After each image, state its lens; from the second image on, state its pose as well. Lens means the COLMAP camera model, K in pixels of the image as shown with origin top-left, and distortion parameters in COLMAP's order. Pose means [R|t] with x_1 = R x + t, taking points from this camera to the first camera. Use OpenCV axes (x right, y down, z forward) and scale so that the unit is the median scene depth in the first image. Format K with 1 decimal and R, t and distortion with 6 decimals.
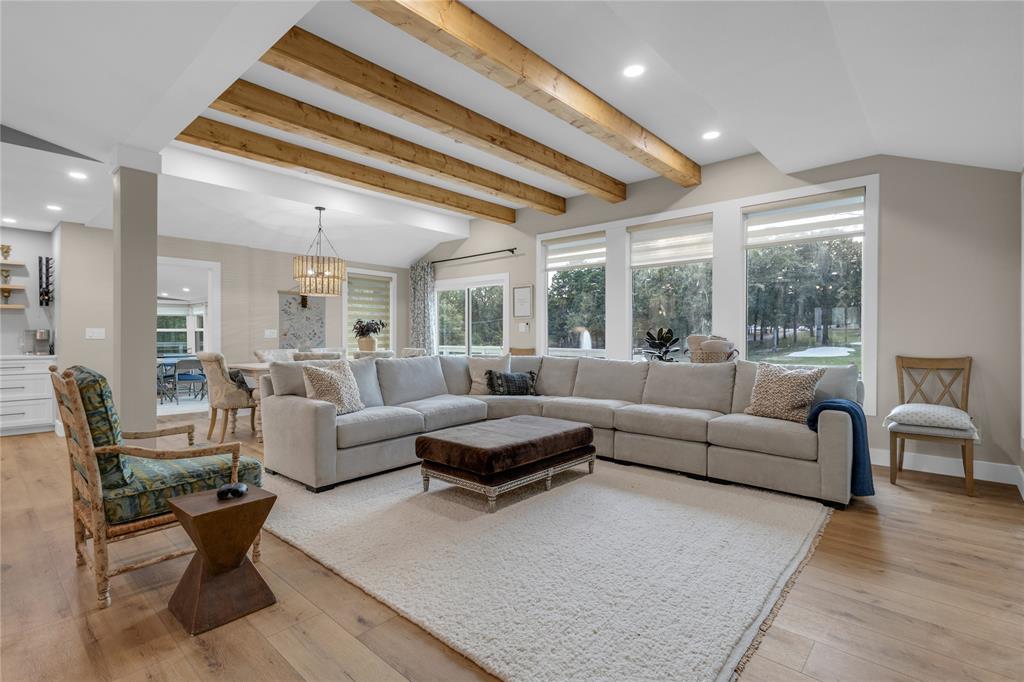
lens RADIAL K [[478.4, 0, 509.3], [0, 478.4, 339.4], [0, 0, 1]] dist [0.014840, -0.004542]
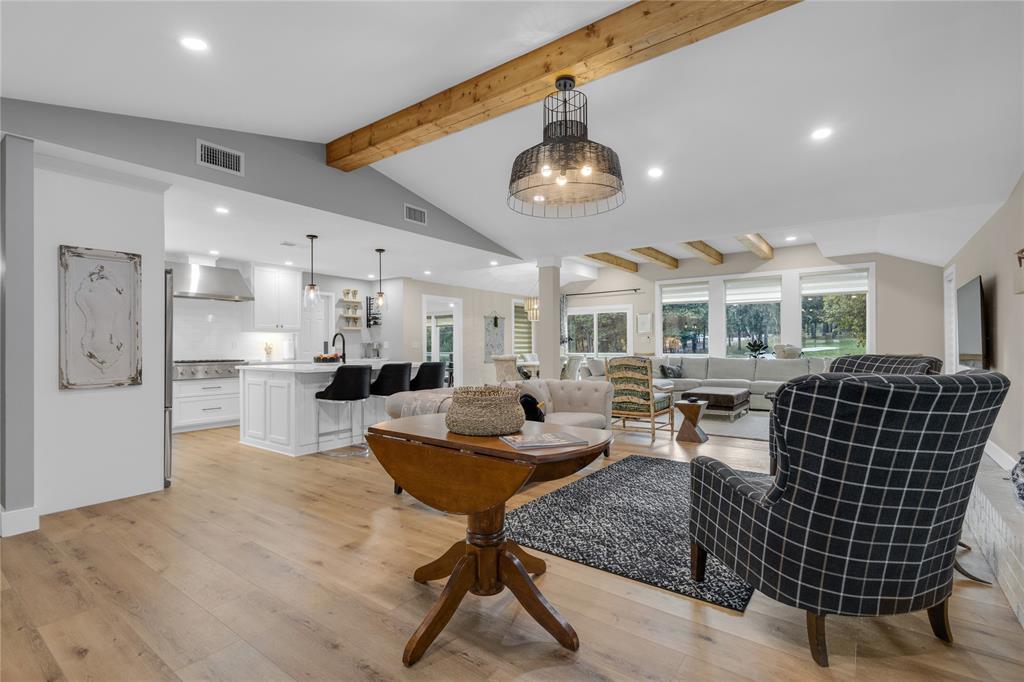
lens RADIAL K [[478.4, 0, 507.1], [0, 478.4, 340.1], [0, 0, 1]] dist [0.014840, -0.004542]
pose [[0.996595, -0.003890, 0.082358, -0.640381], [0.005347, 0.999833, -0.017469, 0.000776], [-0.082277, 0.017850, 0.996450, -0.595631]]
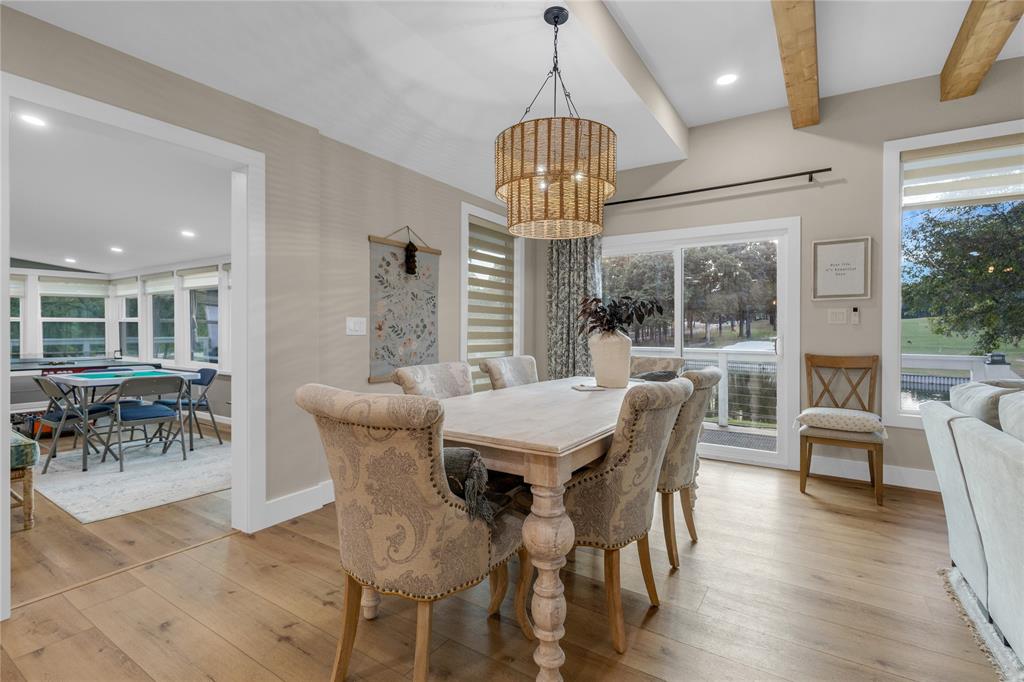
lens RADIAL K [[478.4, 0, 508.1], [0, 478.4, 331.5], [0, 0, 1]] dist [0.014840, -0.004542]
pose [[0.989548, 0.003296, 0.144163, -0.495355], [-0.002823, 0.999990, -0.003488, -0.005955], [-0.144173, 0.003045, 0.989548, 0.611450]]
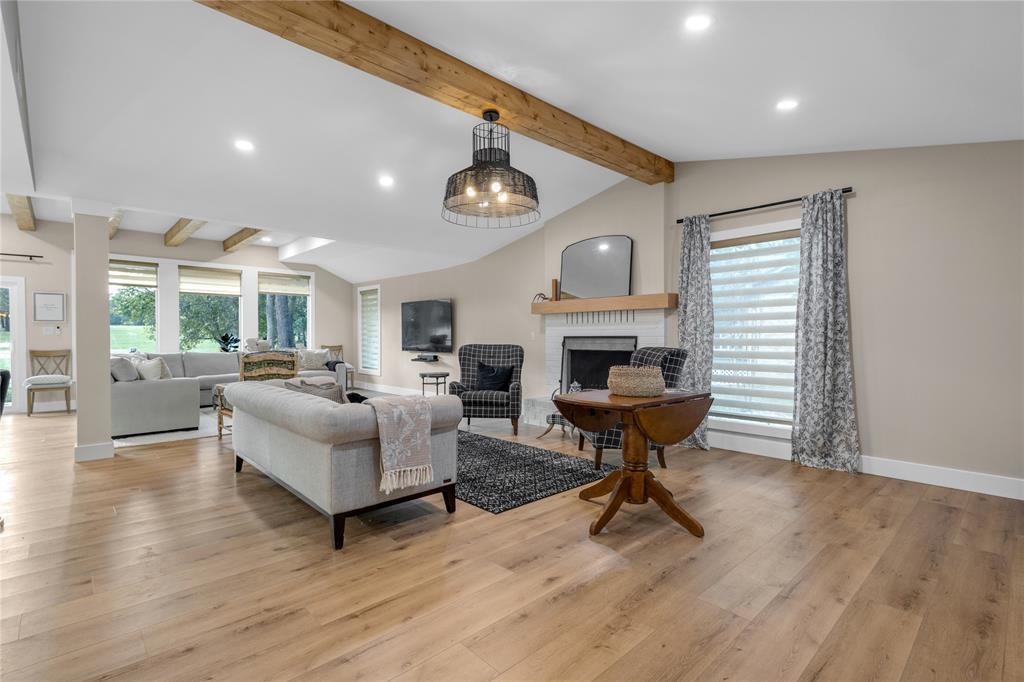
lens RADIAL K [[478.4, 0, 513.5], [0, 478.4, 340.6], [0, 0, 1]] dist [0.014840, -0.004542]
pose [[0.087594, -0.009403, 0.996112, -1.145031], [0.008778, 0.999924, 0.008667, -0.003775], [-0.996118, 0.007985, 0.087670, -0.166705]]
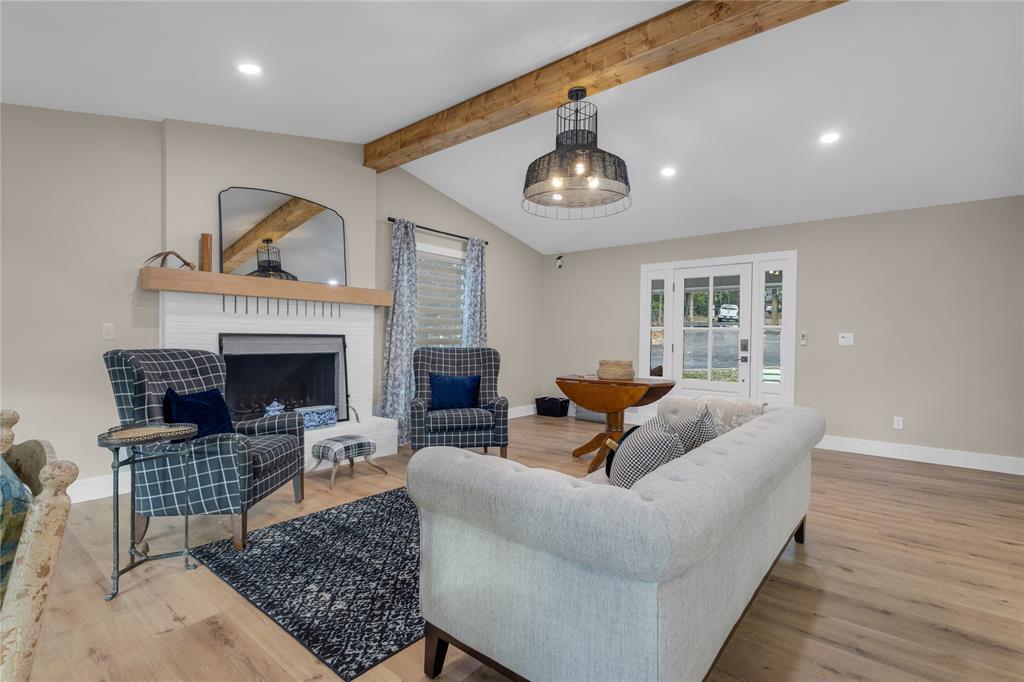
lens RADIAL K [[478.4, 0, 512.0], [0, 478.4, 339.2], [0, 0, 1]] dist [0.014840, -0.004542]
pose [[-0.998939, -0.013435, -0.044041, -0.435765], [-0.013699, 0.999890, 0.005705, -0.003716], [0.043960, 0.006302, -0.999013, 0.470165]]
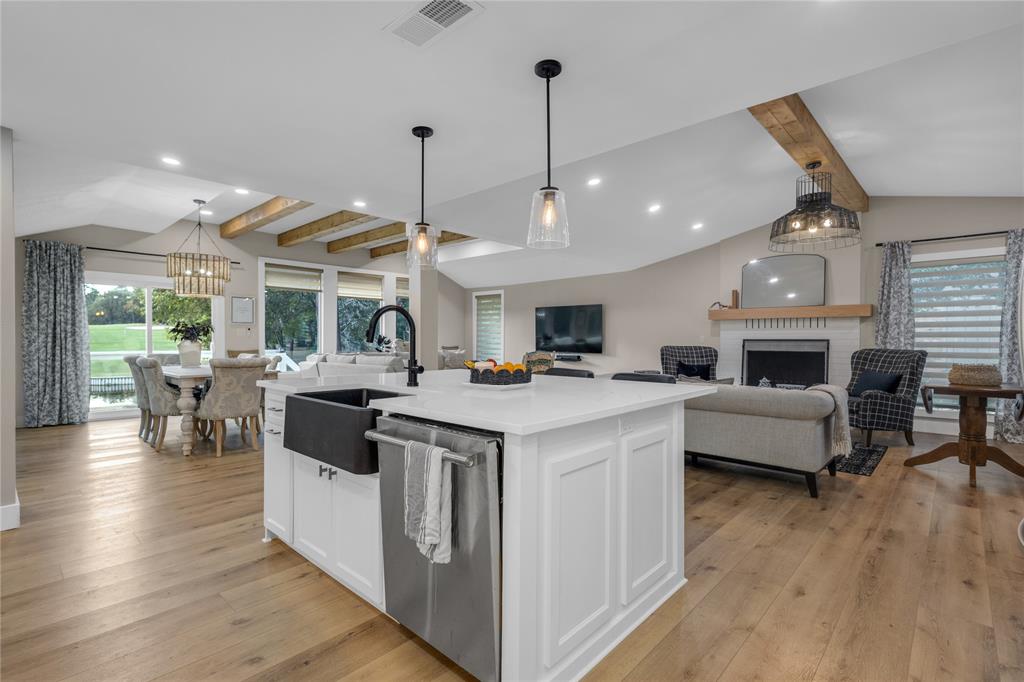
lens RADIAL K [[478.4, 0, 510.8], [0, 478.4, 337.7], [0, 0, 1]] dist [0.014840, -0.004542]
pose [[0.020049, -0.001364, 0.999798, -1.322269], [0.005144, 0.999986, 0.001261, -0.011266], [-0.999786, 0.005117, 0.020056, 0.388552]]
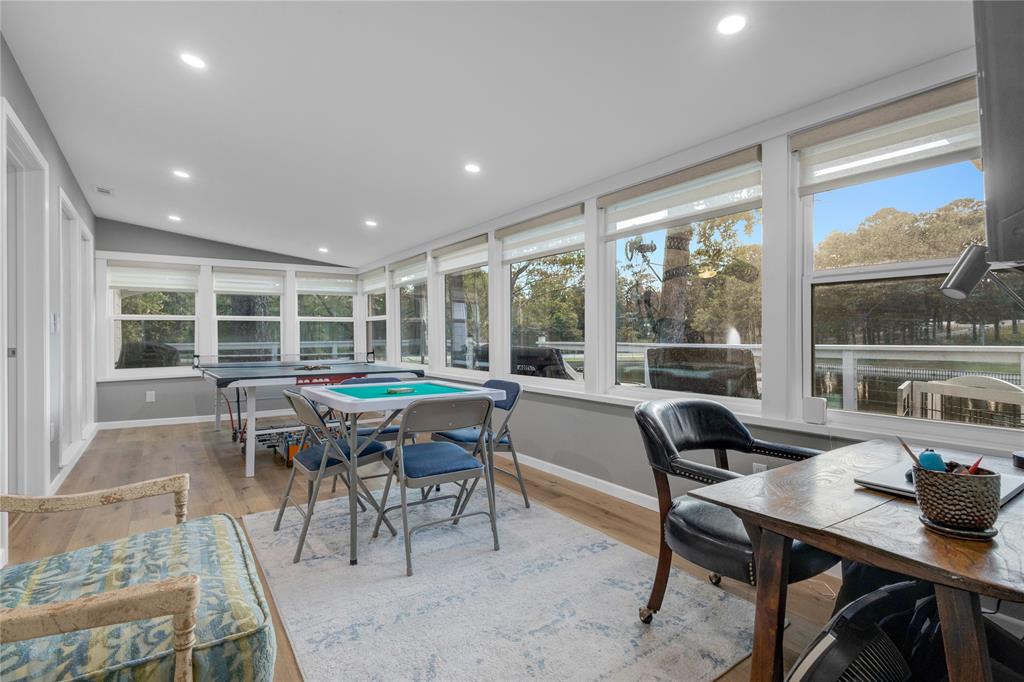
lens RADIAL K [[478.4, 0, 514.1], [0, 478.4, 338.3], [0, 0, 1]] dist [0.014840, -0.004542]
pose [[0.978684, -0.004683, -0.205317, -0.773134], [0.004184, 0.999987, -0.002863, 0.012708], [0.205328, 0.001943, 0.978691, 1.009817]]
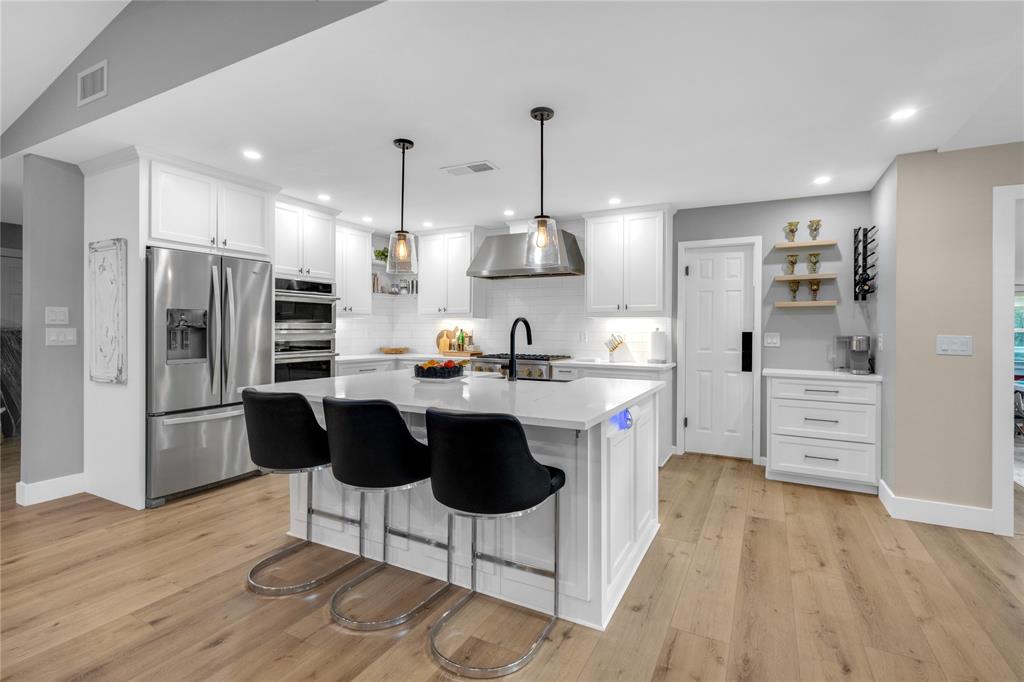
lens RADIAL K [[478.4, 0, 505.8], [0, 478.4, 332.5], [0, 0, 1]] dist [0.014840, -0.004542]
pose [[0.228538, 0.006976, -0.973510, -0.416055], [-0.009325, 0.999944, 0.004977, -0.022840], [0.973490, 0.007940, 0.228591, 0.359642]]
